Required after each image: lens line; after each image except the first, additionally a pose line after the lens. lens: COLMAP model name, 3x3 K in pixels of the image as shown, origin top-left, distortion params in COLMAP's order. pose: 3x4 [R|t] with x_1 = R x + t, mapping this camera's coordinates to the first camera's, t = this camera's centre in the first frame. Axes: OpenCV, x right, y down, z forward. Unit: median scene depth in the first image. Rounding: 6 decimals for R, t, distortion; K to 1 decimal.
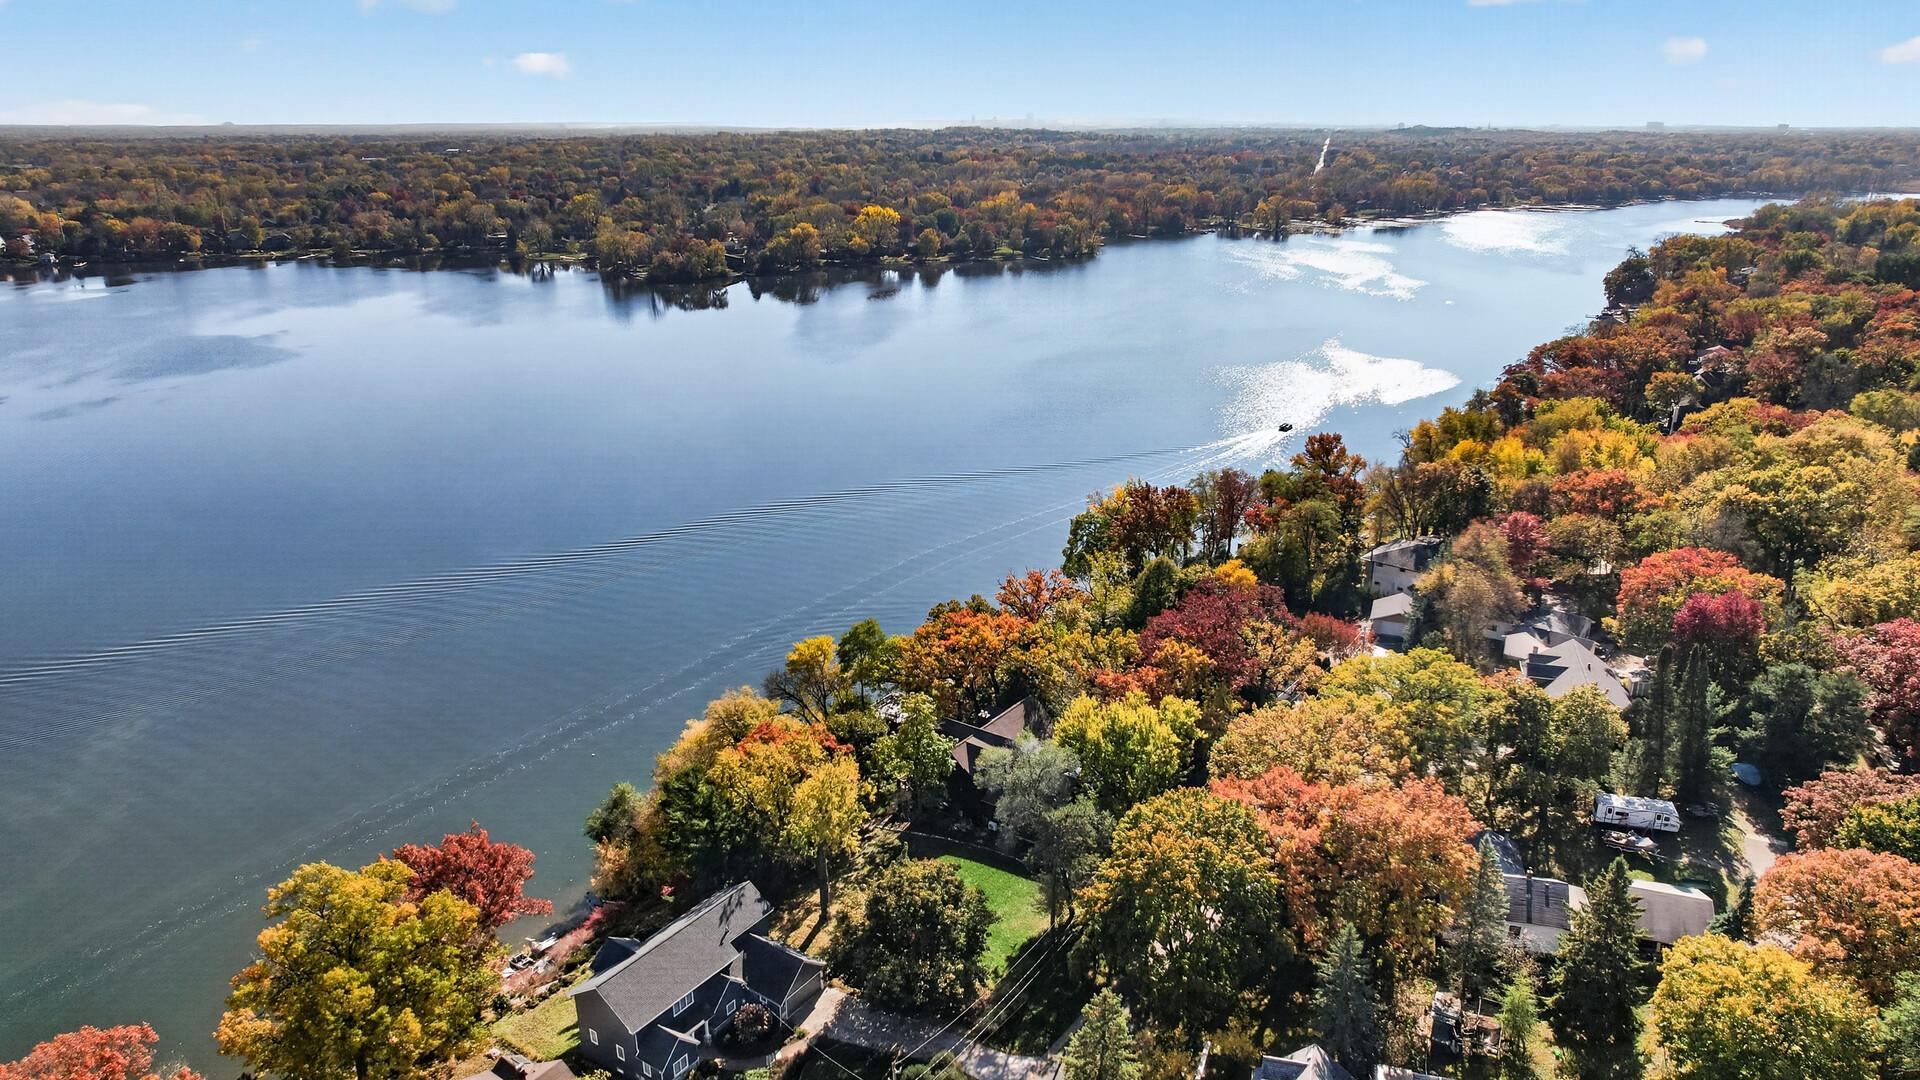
lens RADIAL K [[1233.1, 0, 969.5], [0, 1233.1, 539.1], [0, 0, 1]] dist [-0.084797, 0.079345]
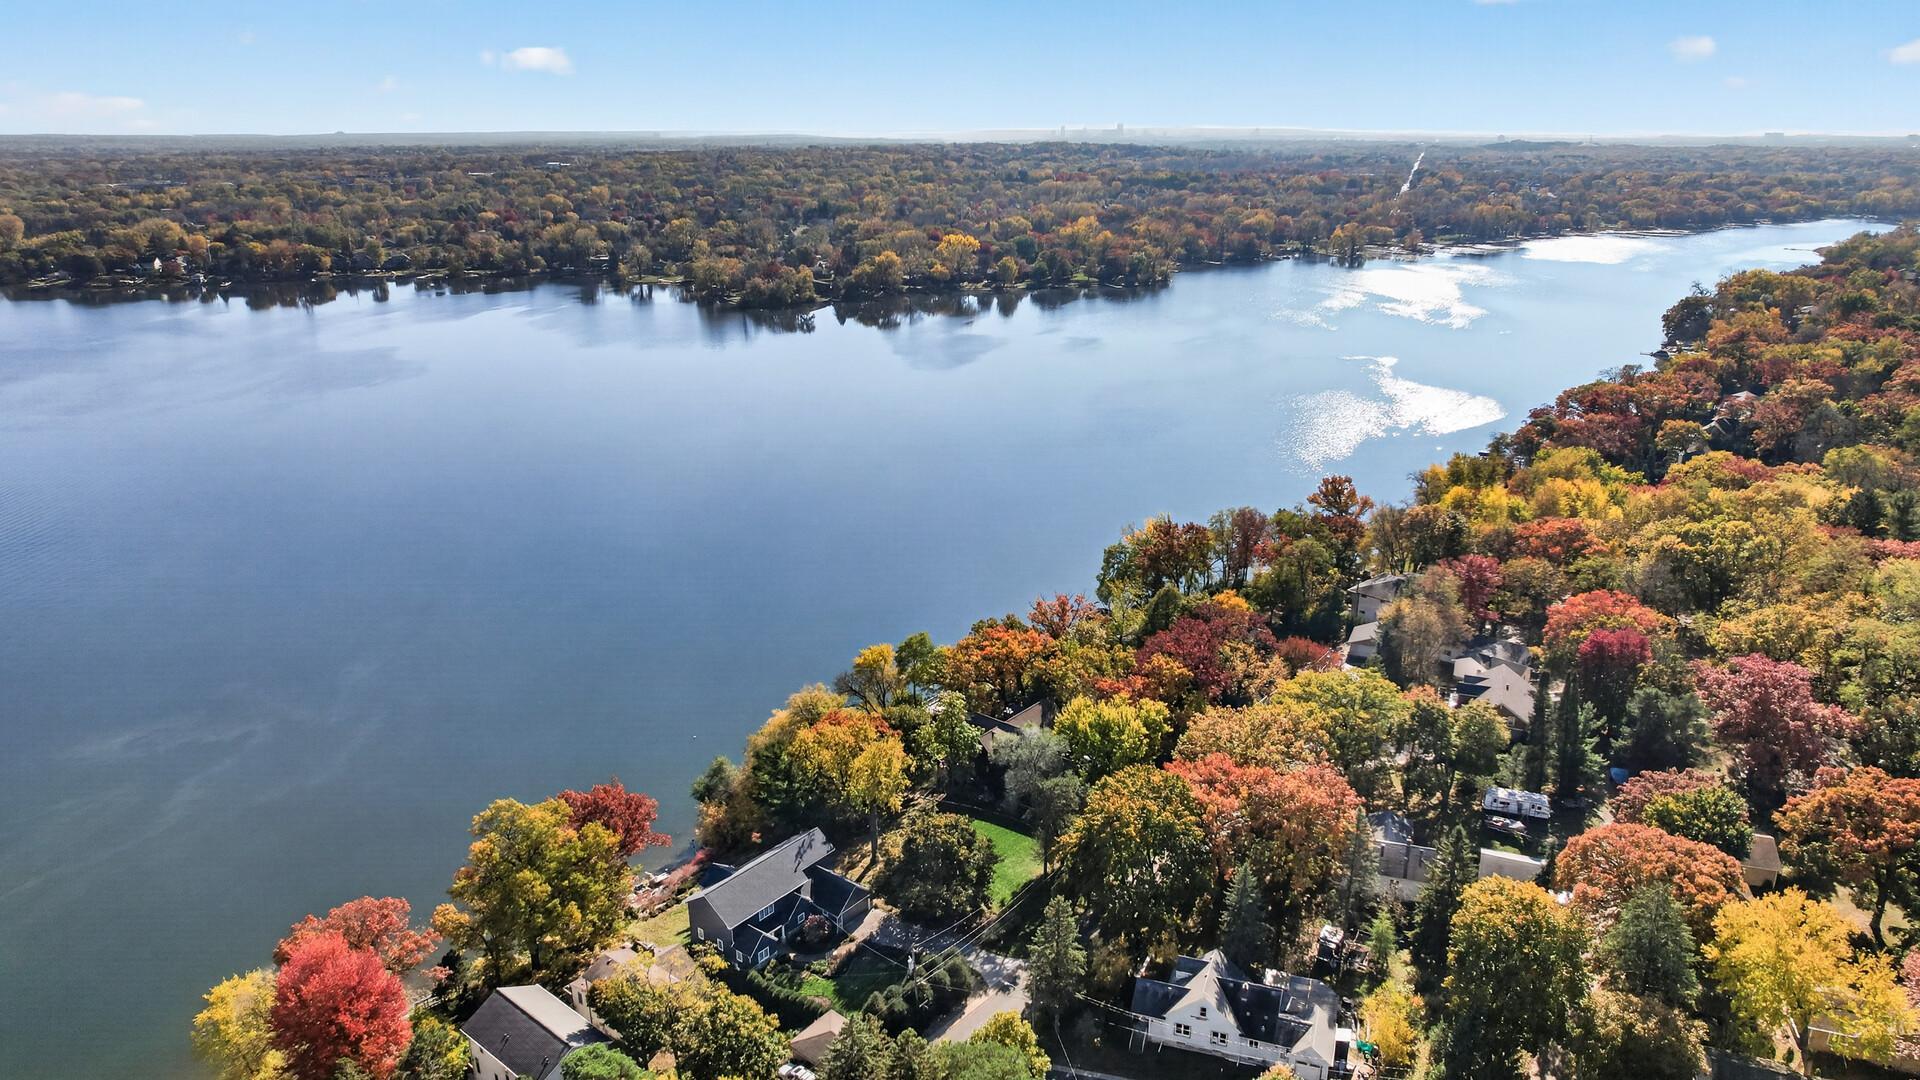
lens RADIAL K [[1233.1, 0, 969.5], [0, 1233.1, 539.1], [0, 0, 1]] dist [-0.084797, 0.079345]
pose [[0.997627, 0.021749, -0.065323, 0.038396], [-0.022379, 0.999710, -0.008925, -0.015069], [0.065110, 0.010366, 0.997824, -0.190748]]
